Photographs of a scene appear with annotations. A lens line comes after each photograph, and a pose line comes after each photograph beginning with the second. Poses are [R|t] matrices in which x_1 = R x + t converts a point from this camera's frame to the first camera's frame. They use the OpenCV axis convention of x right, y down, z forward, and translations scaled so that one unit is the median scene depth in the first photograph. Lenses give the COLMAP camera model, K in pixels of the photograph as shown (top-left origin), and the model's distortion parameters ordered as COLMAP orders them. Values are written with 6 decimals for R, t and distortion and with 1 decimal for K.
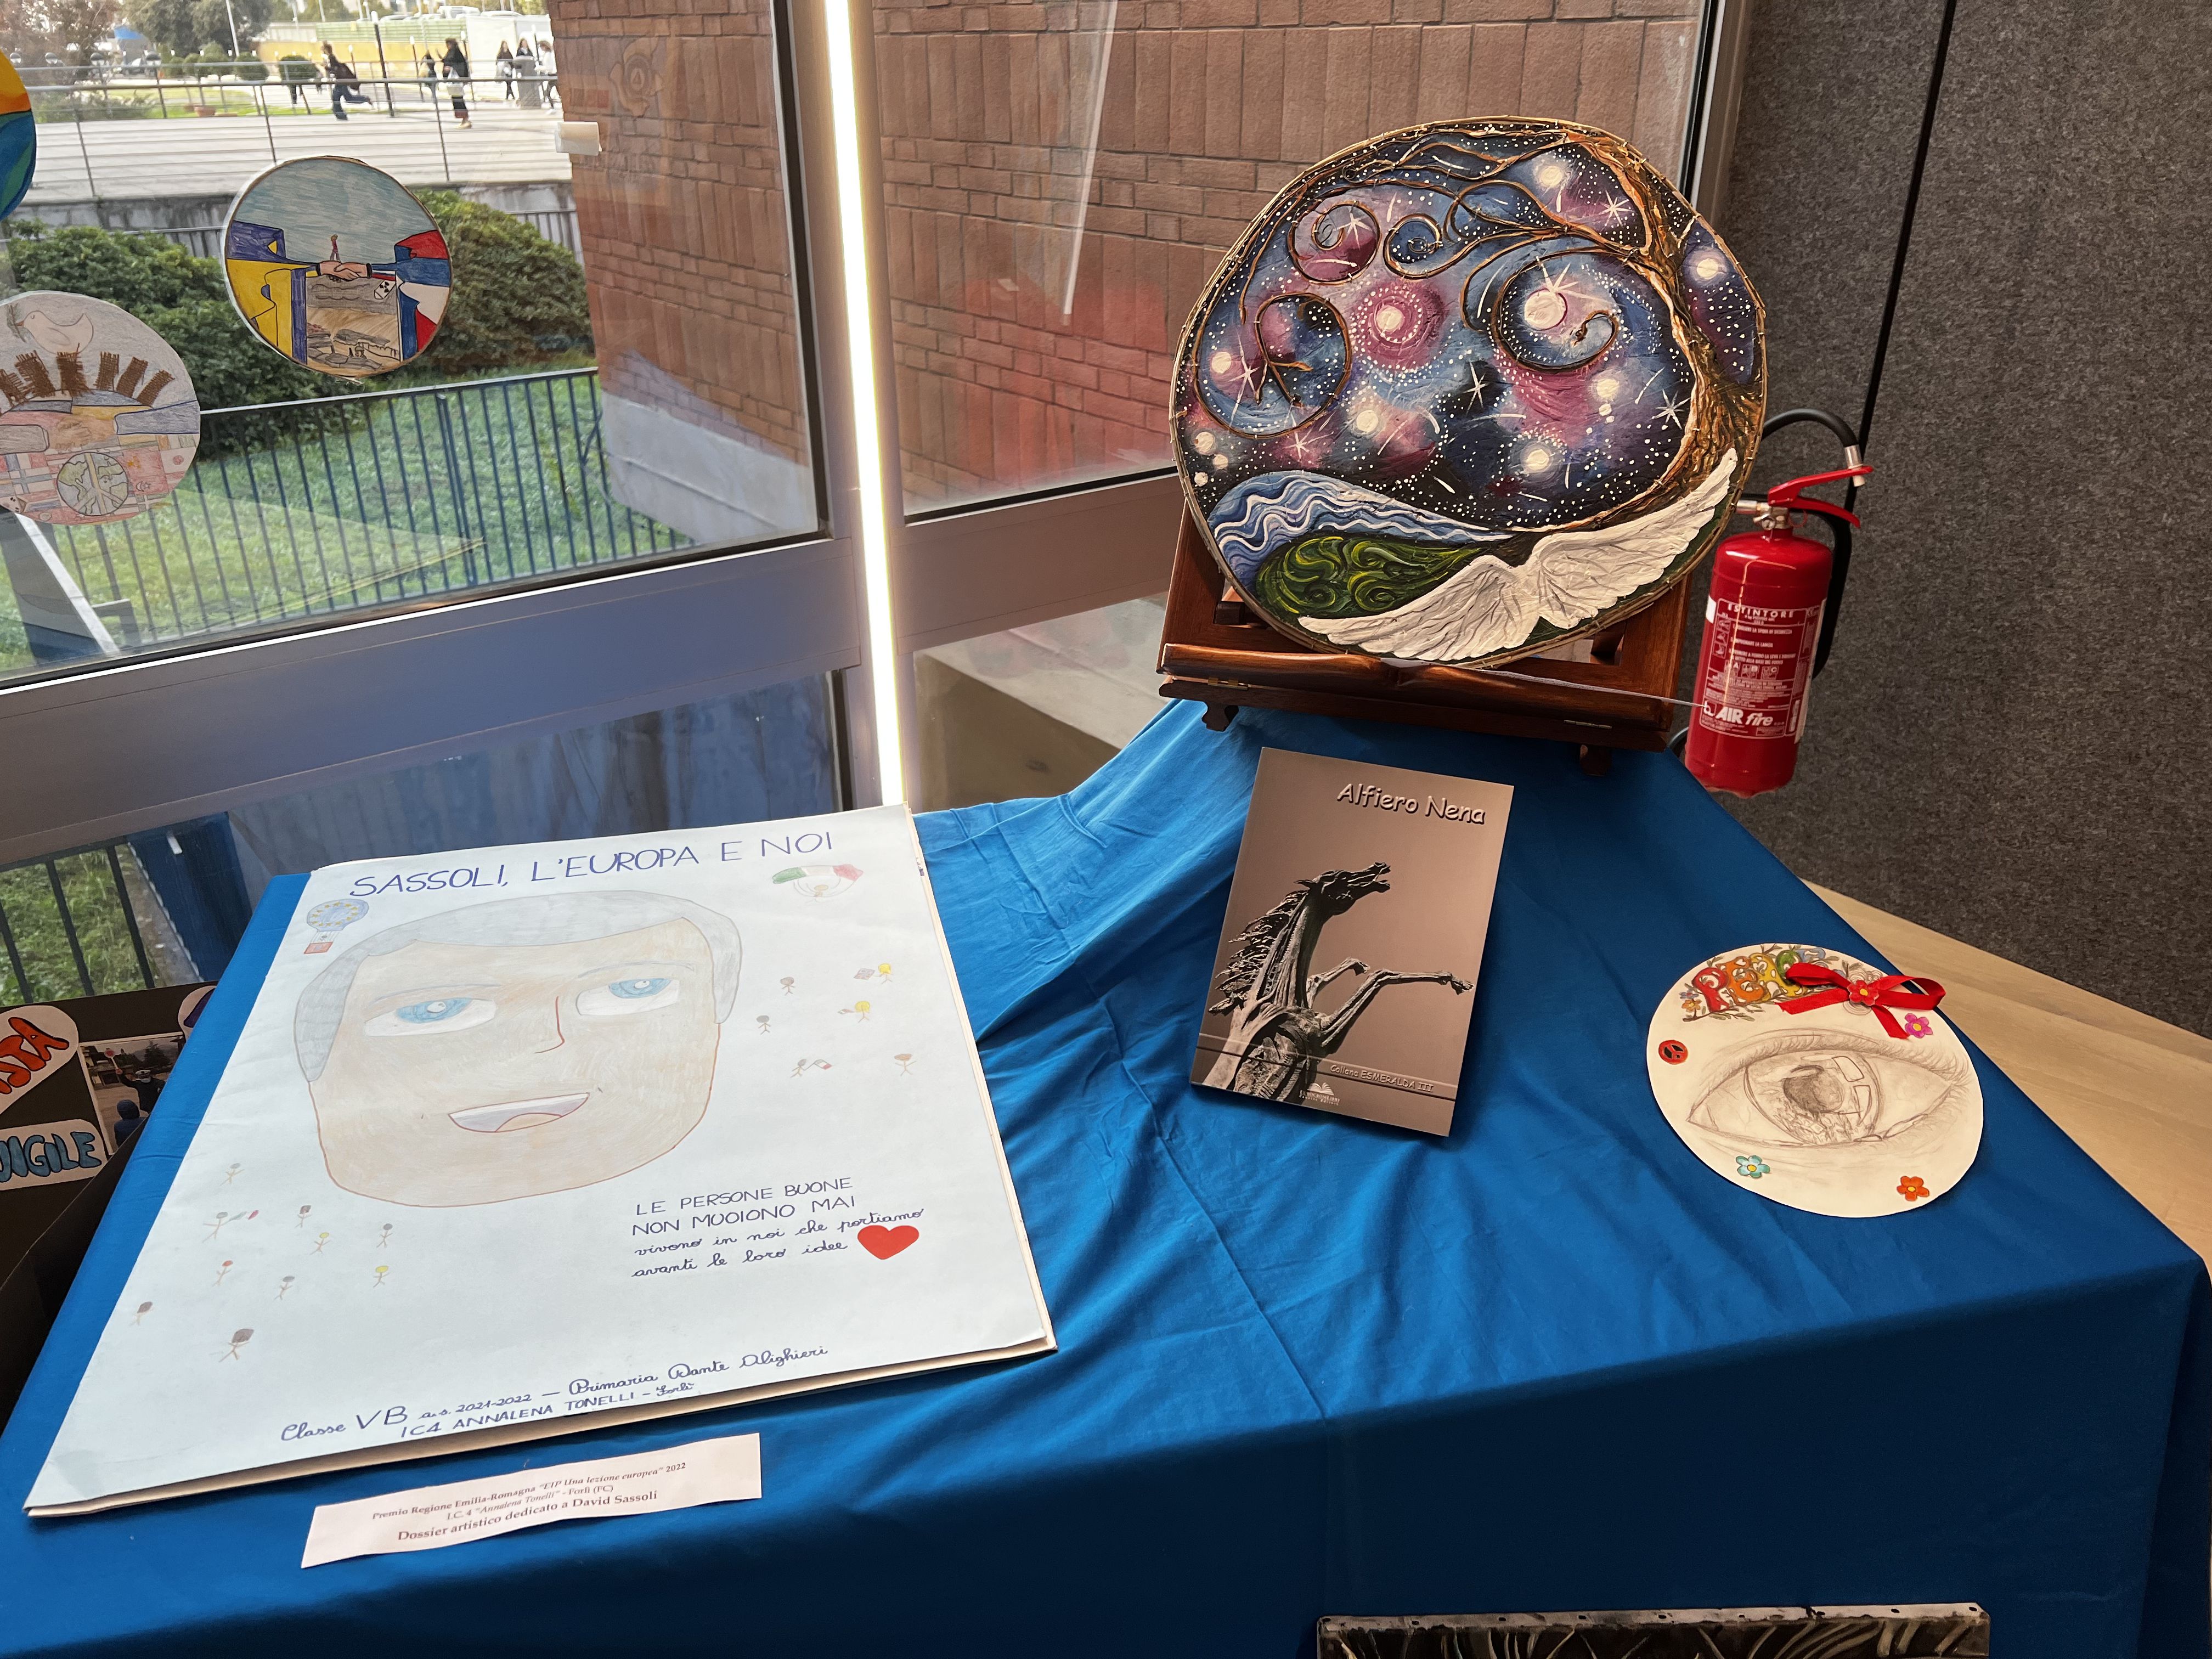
lens RADIAL K [[1640.5, 0, 1102.9], [0, 1640.5, 840.5], [0, 0, 1]] dist [0.056663, -0.063601]
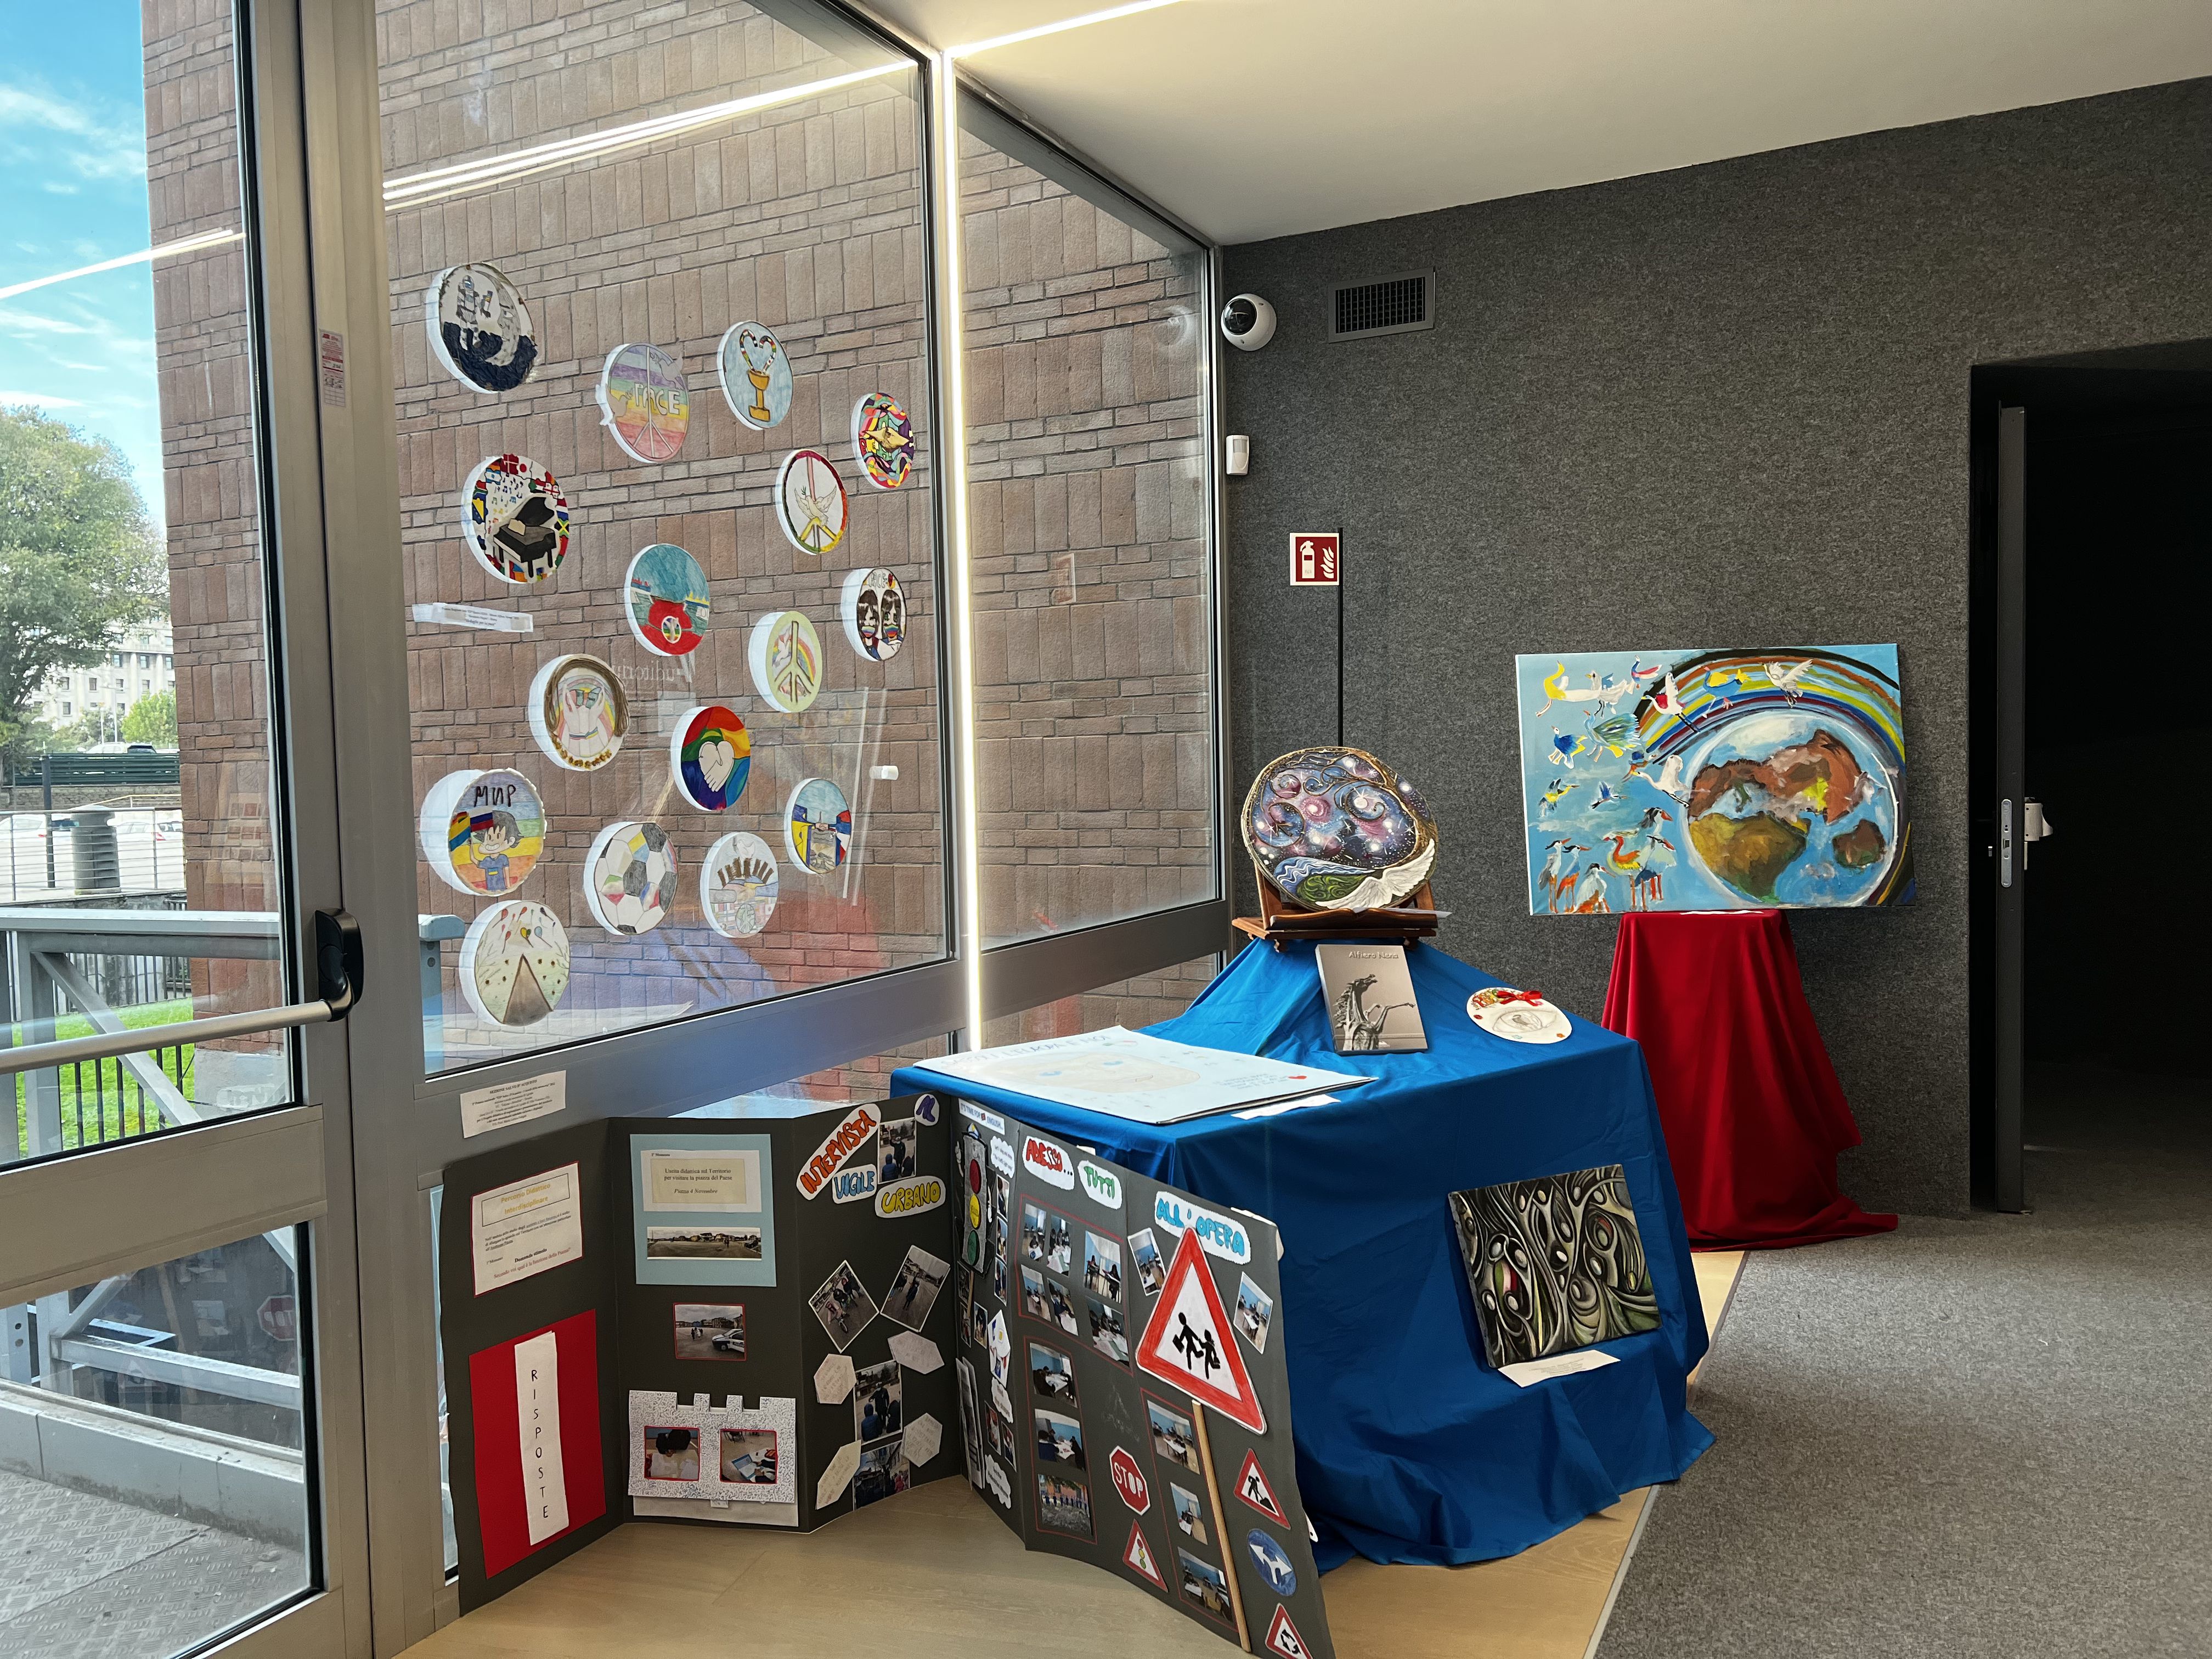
lens RADIAL K [[1640.5, 0, 1112.4], [0, 1640.5, 847.7], [0, 0, 1]] dist [0.056663, -0.063601]
pose [[0.893712, -0.036624, 0.447144, -1.449217], [0.210158, 0.914726, -0.345122, 0.677874], [-0.396375, 0.402410, 0.825199, -1.230943]]
